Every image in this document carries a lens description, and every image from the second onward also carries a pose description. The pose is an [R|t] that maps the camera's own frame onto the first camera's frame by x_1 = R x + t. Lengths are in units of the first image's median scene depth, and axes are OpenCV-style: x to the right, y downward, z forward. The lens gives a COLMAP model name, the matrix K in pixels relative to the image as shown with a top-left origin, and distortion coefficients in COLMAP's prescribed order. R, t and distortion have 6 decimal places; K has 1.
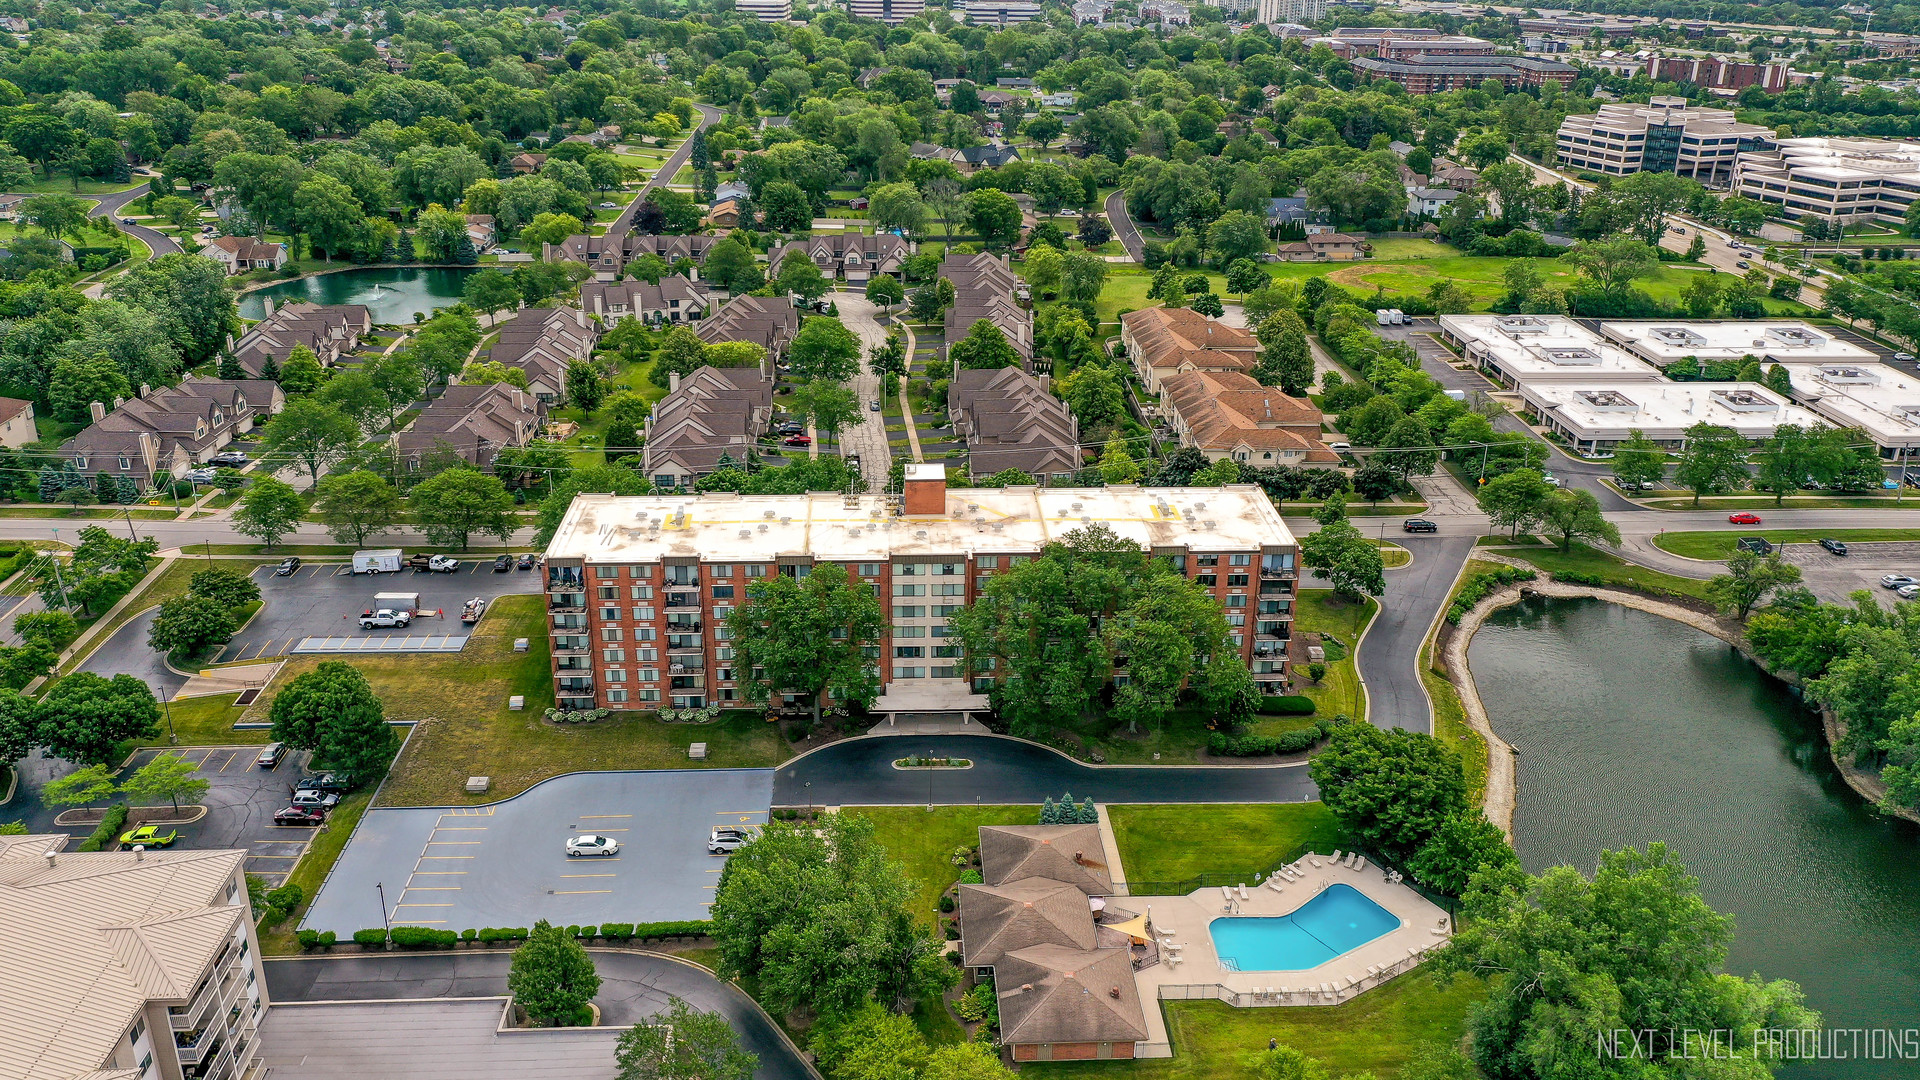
lens RADIAL K [[1512.1, 0, 960.0], [0, 1512.1, 540.0], [0, 0, 1]] dist [-0.001043, 0.001562]
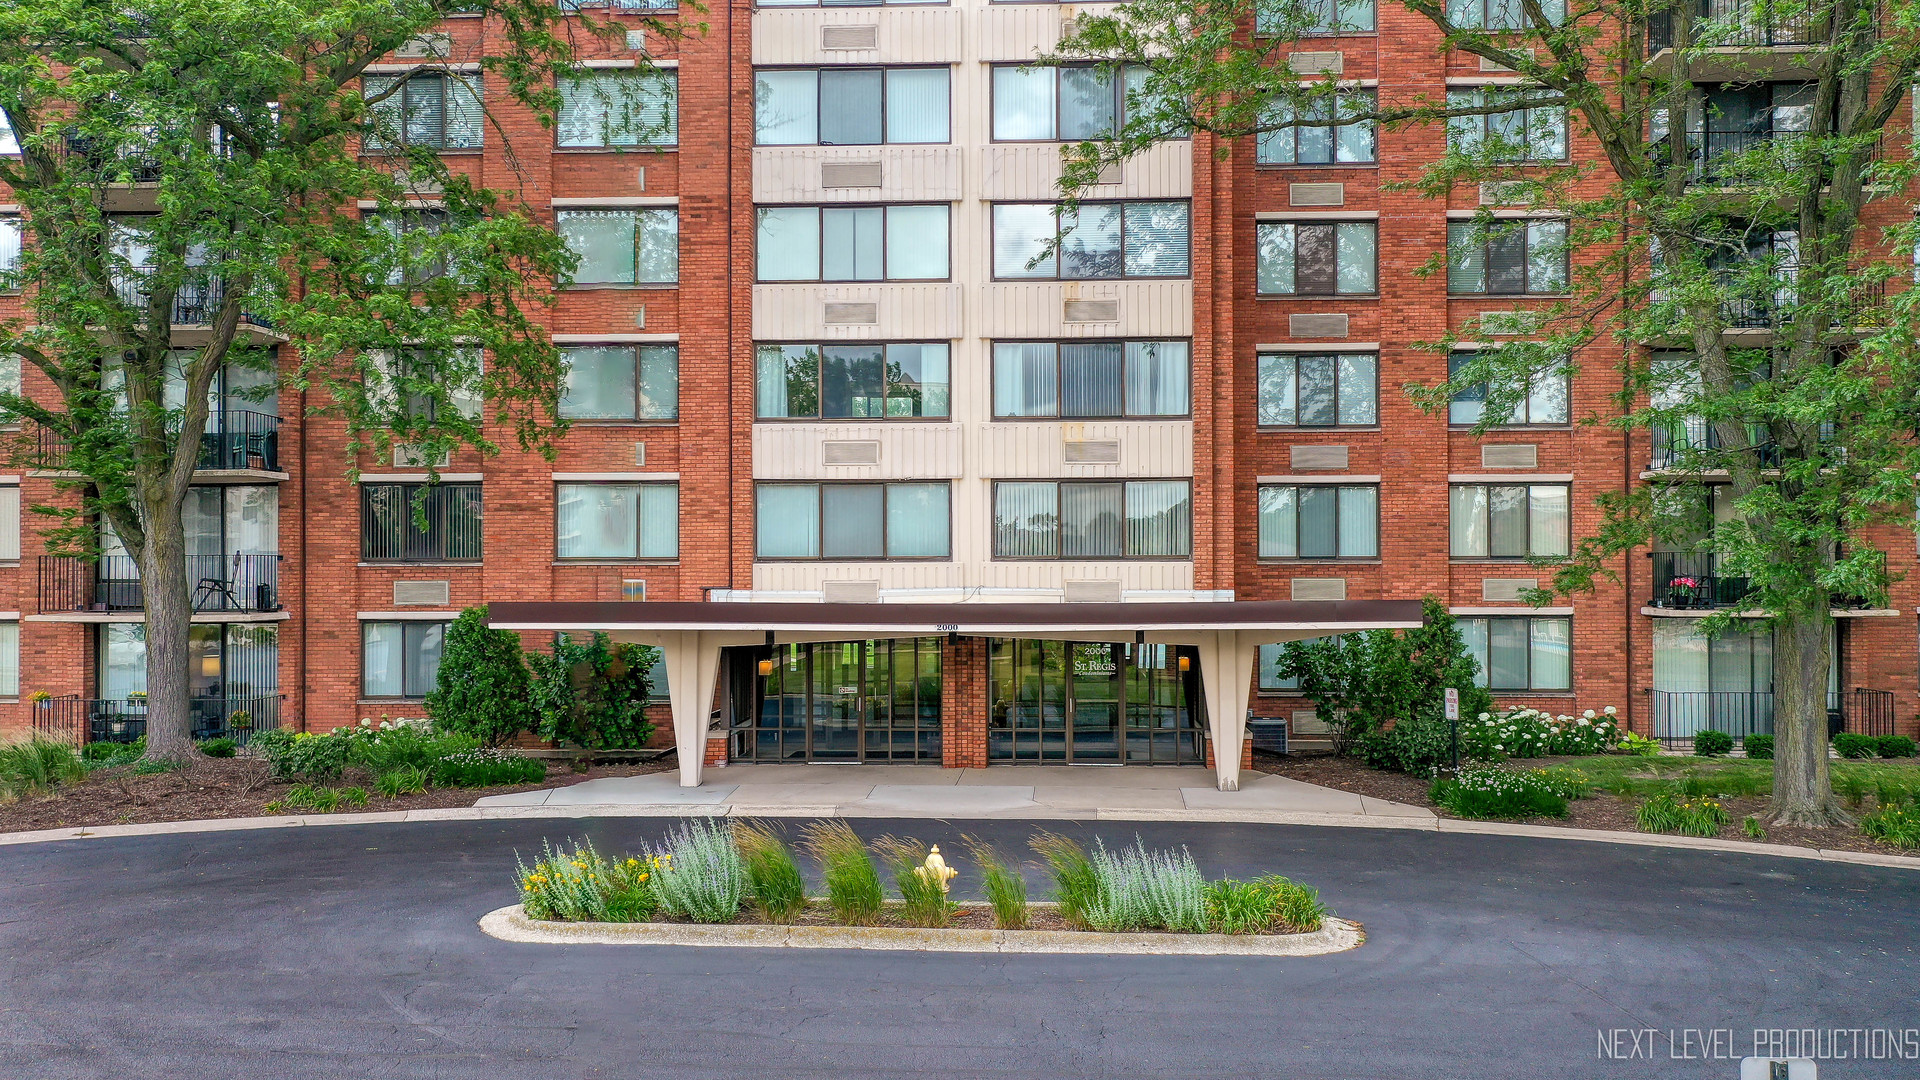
lens RADIAL K [[1512.1, 0, 960.0], [0, 1512.1, 540.0], [0, 0, 1]] dist [-0.001043, 0.001562]
pose [[0.995766, -0.015712, -0.090568, -0.007667], [-0.022187, 0.915065, -0.402695, 0.154399], [0.089203, 0.402999, 0.910843, 0.851521]]
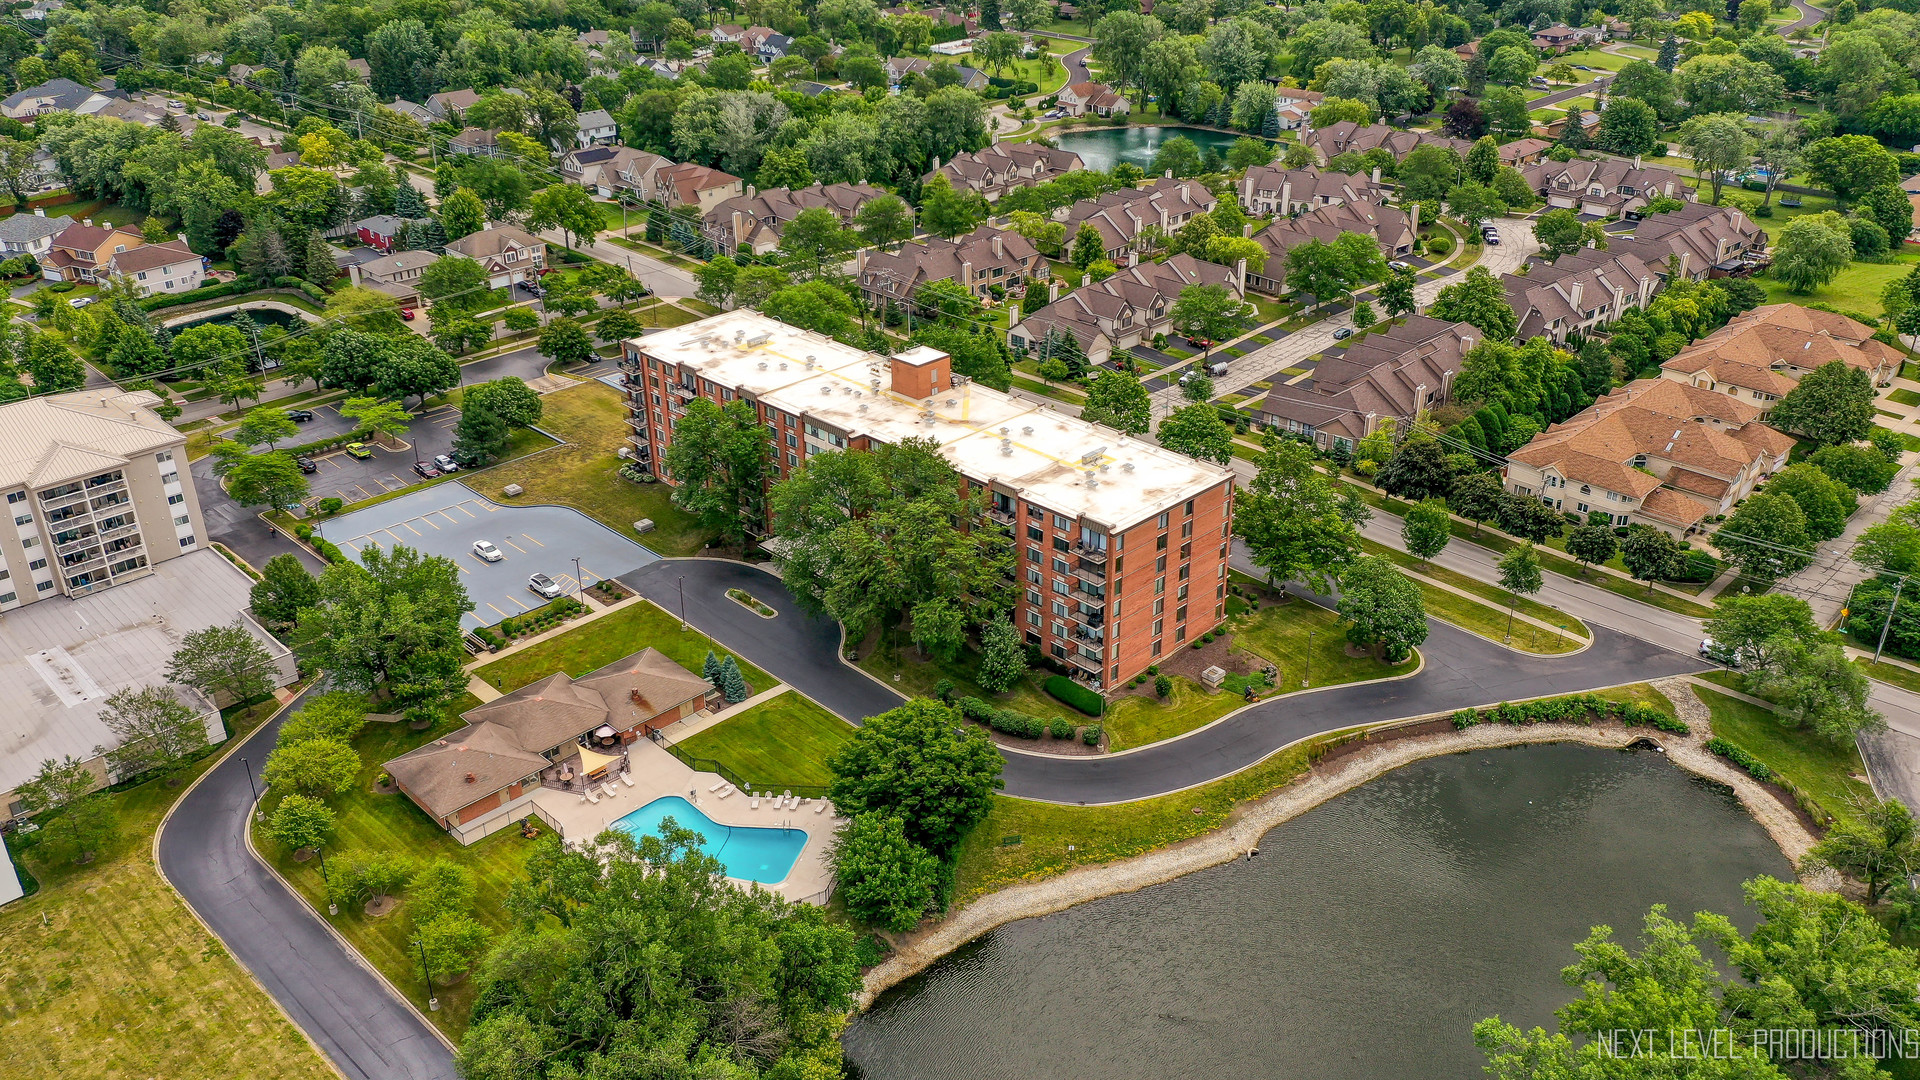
lens RADIAL K [[1512.1, 0, 960.0], [0, 1512.1, 540.0], [0, 0, 1]] dist [-0.001043, 0.001562]
pose [[0.669514, 0.317980, -0.671297, 0.750622], [-0.267720, 0.946298, 0.181234, -0.124699], [0.692876, 0.058381, 0.718690, 0.299586]]
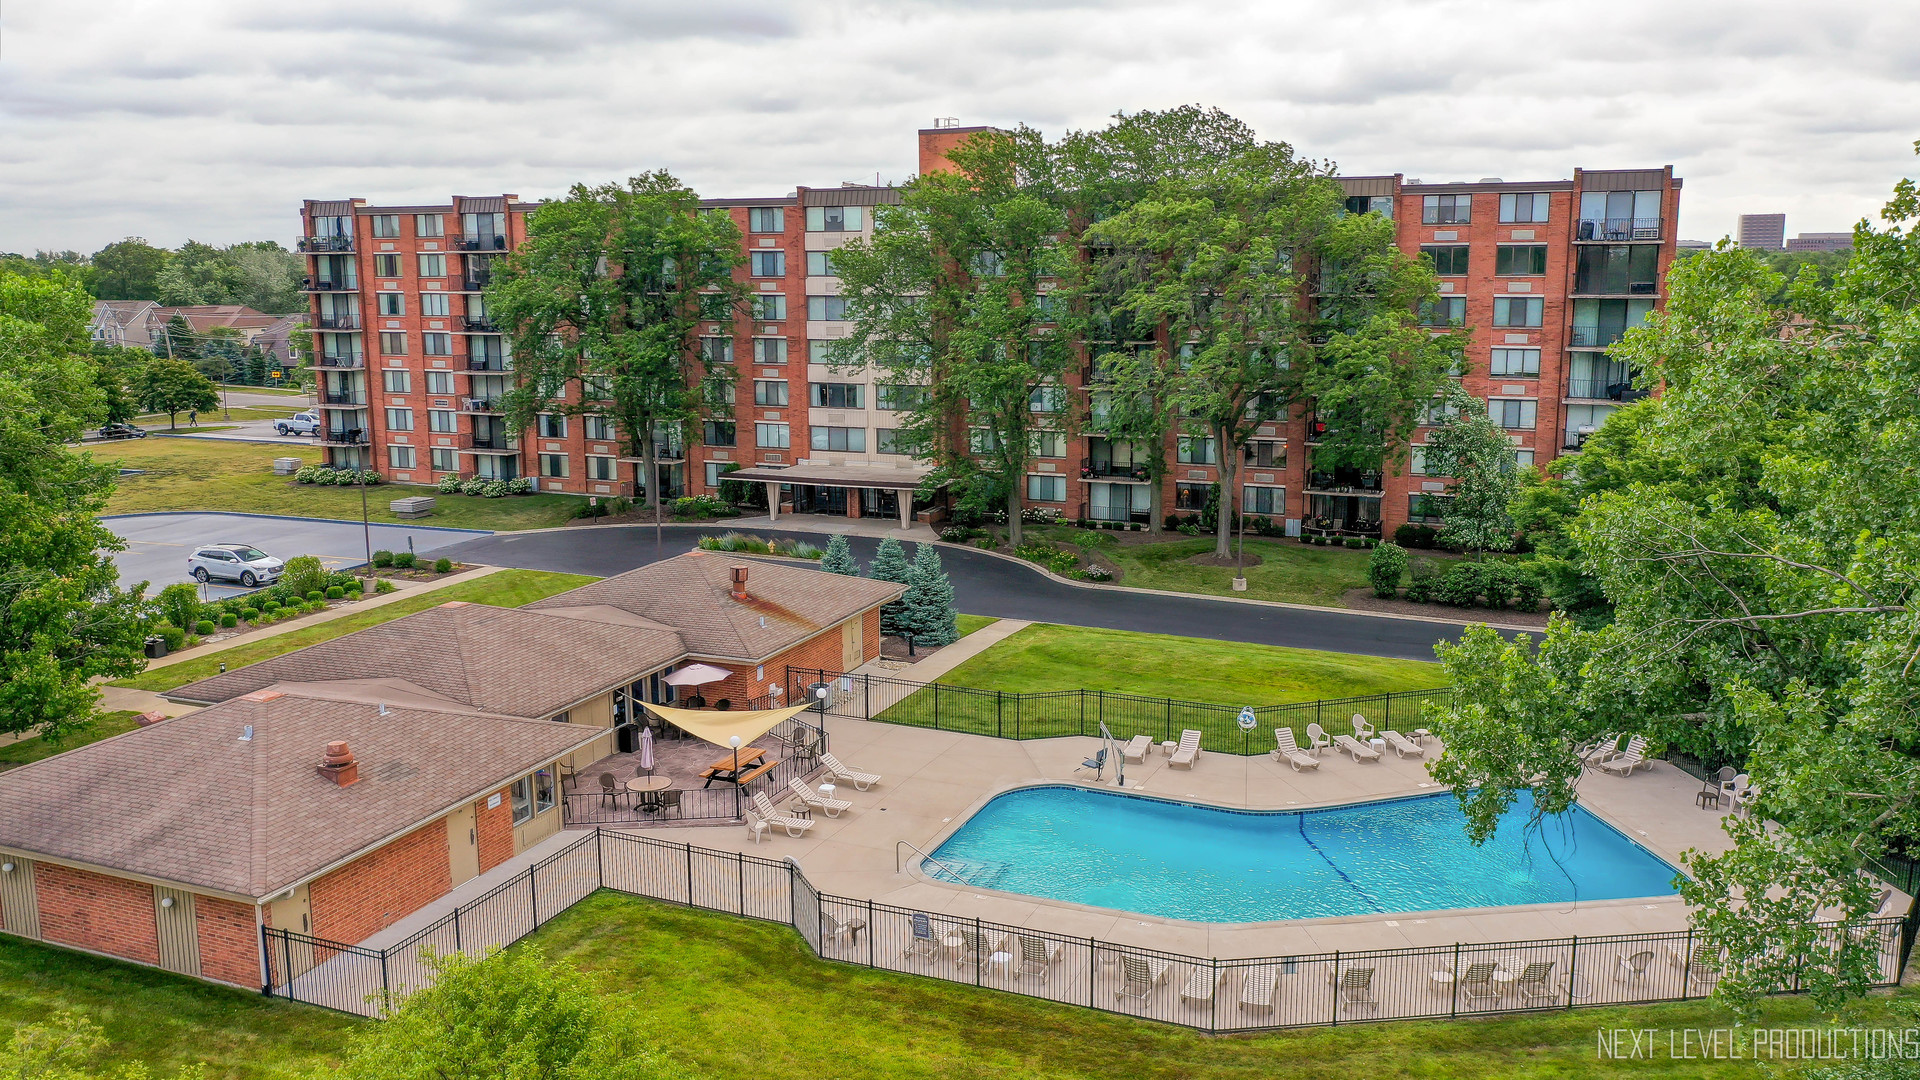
lens RADIAL K [[1512.1, 0, 960.0], [0, 1512.1, 540.0], [0, 0, 1]] dist [-0.001043, 0.001562]
pose [[0.904212, 0.061433, -0.422642, 0.225574], [-0.148391, 0.973137, -0.176023, 0.206284], [0.400475, 0.221879, 0.889039, 0.560250]]
